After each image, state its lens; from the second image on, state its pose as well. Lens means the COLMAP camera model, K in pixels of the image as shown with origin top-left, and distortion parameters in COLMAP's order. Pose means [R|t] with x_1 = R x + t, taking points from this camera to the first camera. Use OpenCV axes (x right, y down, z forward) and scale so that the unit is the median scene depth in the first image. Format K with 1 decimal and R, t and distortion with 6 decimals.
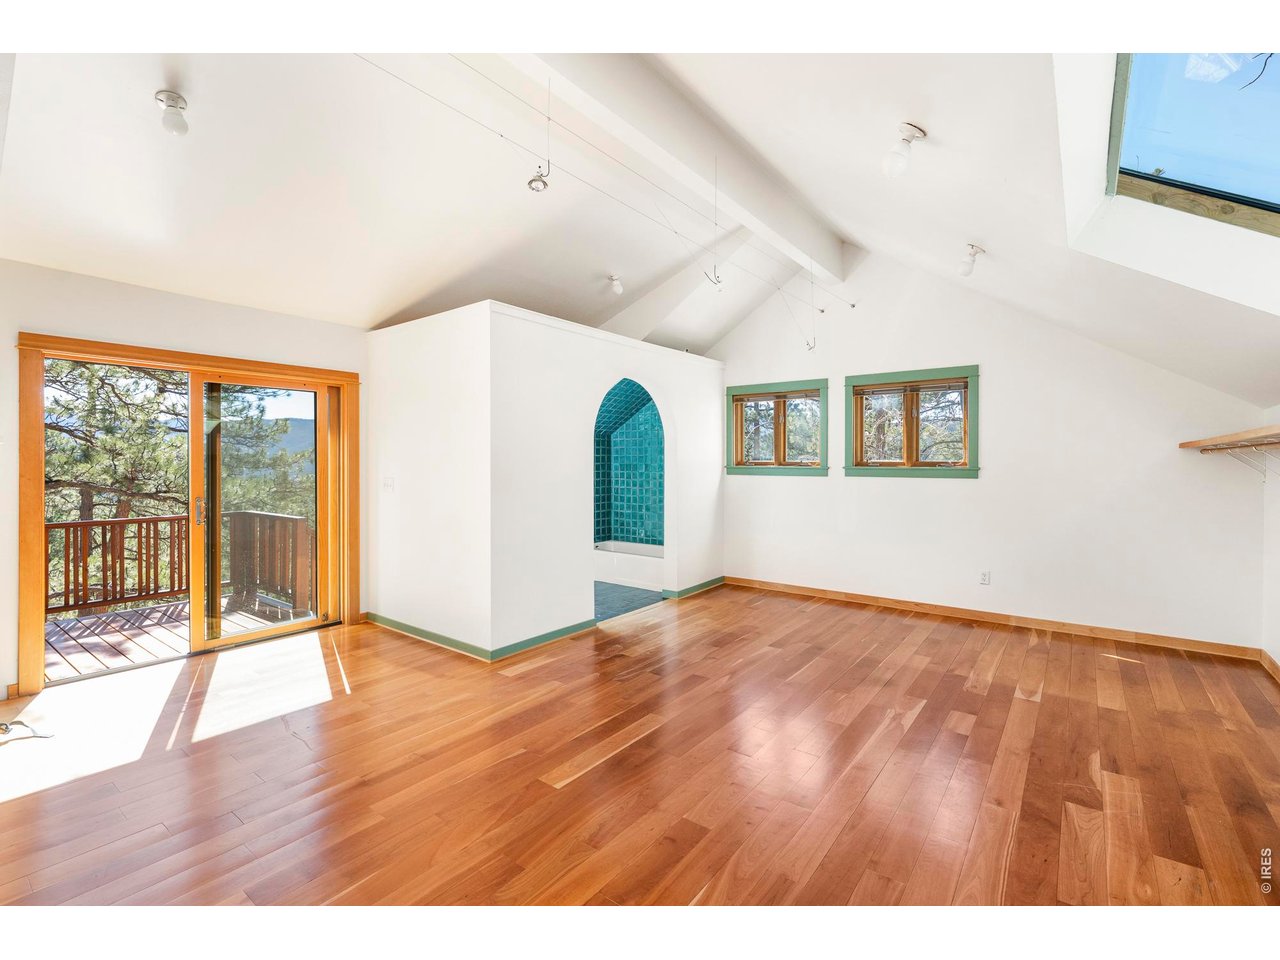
lens RADIAL K [[571.1, 0, 642.7], [0, 571.1, 472.4], [0, 0, 1]] dist [-0.001451, -0.000092]
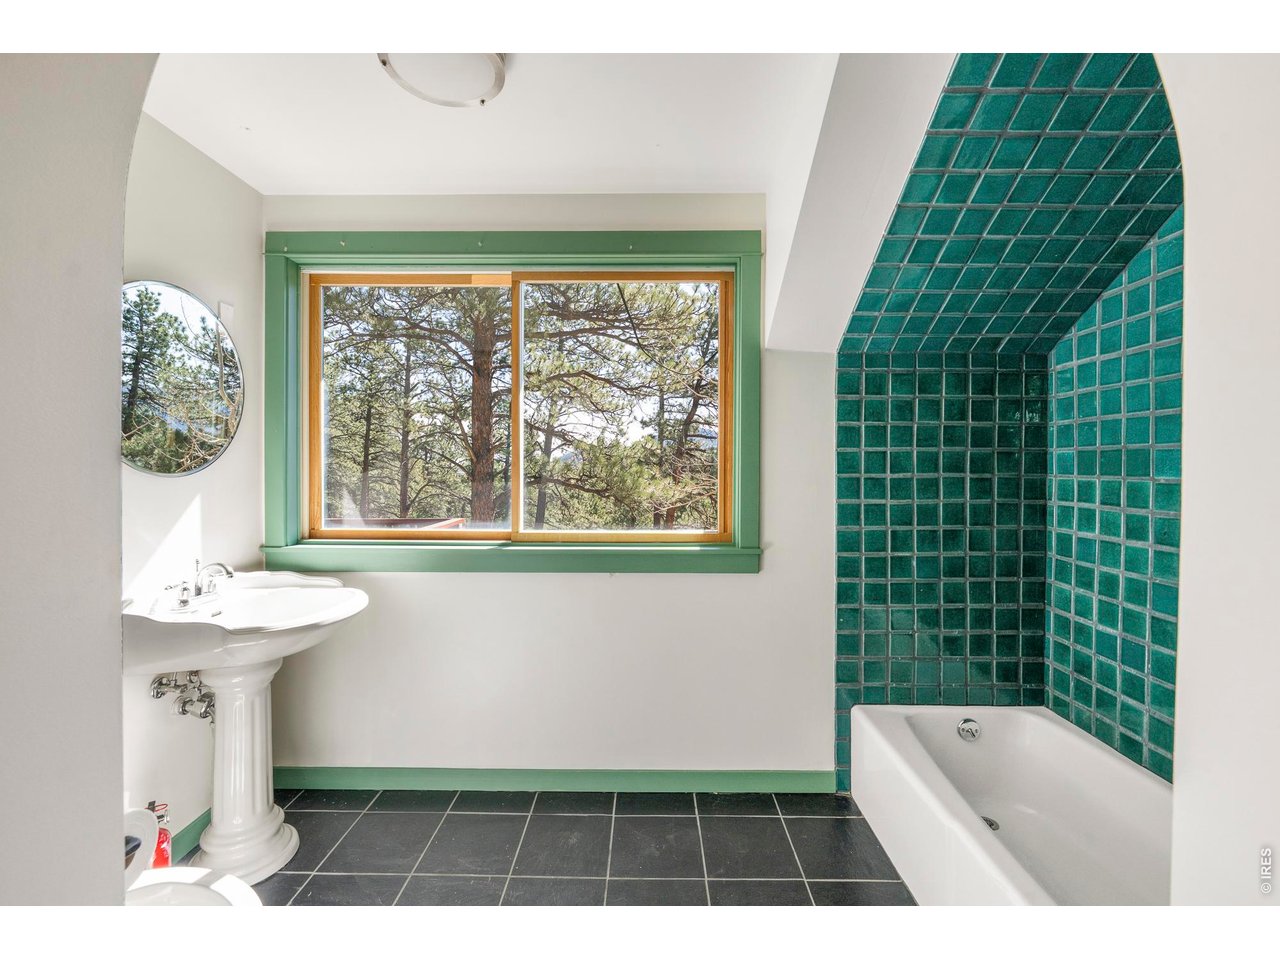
lens RADIAL K [[571.1, 0, 641.8], [0, 571.1, 474.0], [0, 0, 1]] dist [-0.001451, -0.000092]
pose [[0.612181, 0.015952, -0.790556, 0.050203], [-0.011807, 0.999869, 0.011032, -0.004046], [0.790629, 0.002580, 0.612290, 0.658841]]
